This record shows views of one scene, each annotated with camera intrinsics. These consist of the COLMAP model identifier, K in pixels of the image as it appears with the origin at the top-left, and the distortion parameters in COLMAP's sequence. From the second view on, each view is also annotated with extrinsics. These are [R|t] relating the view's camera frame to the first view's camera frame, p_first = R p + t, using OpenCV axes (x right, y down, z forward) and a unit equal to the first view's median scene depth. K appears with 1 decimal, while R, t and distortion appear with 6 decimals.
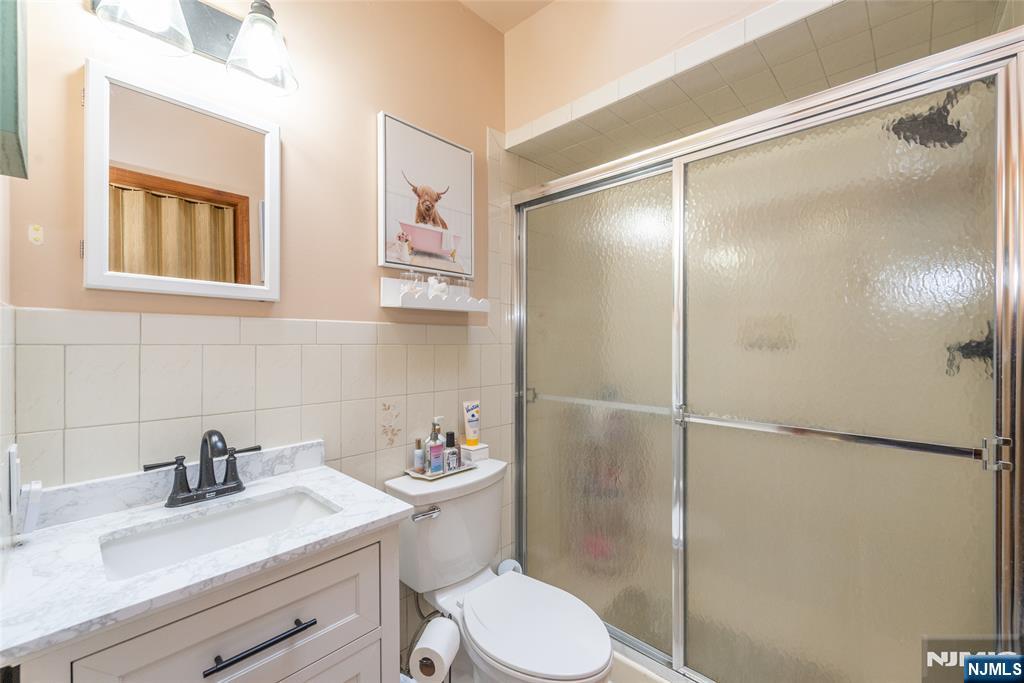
lens RADIAL K [[420.3, 0, 512.0], [0, 420.3, 341.5], [0, 0, 1]] dist [0.012269, -0.000810]
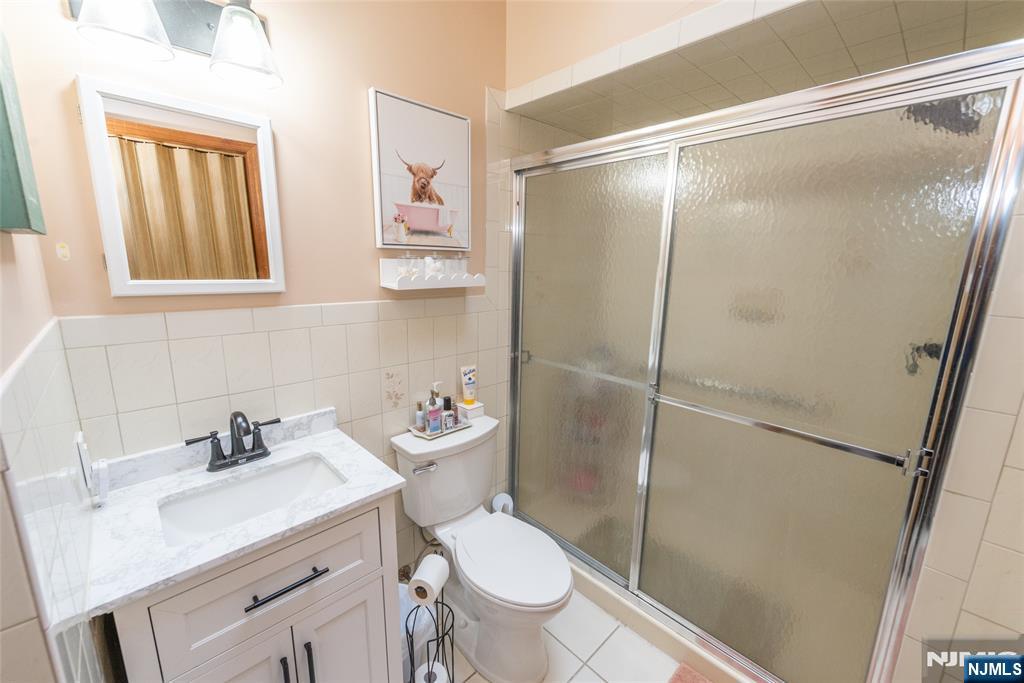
lens RADIAL K [[405.3, 0, 509.0], [0, 405.3, 345.8], [0, 0, 1]] dist [0.016387, -0.002961]
pose [[0.998549, 0.029351, -0.045154, 0.068520], [-0.019876, 0.980096, 0.197528, -0.148268], [0.050053, -0.196344, 0.979257, -0.031358]]
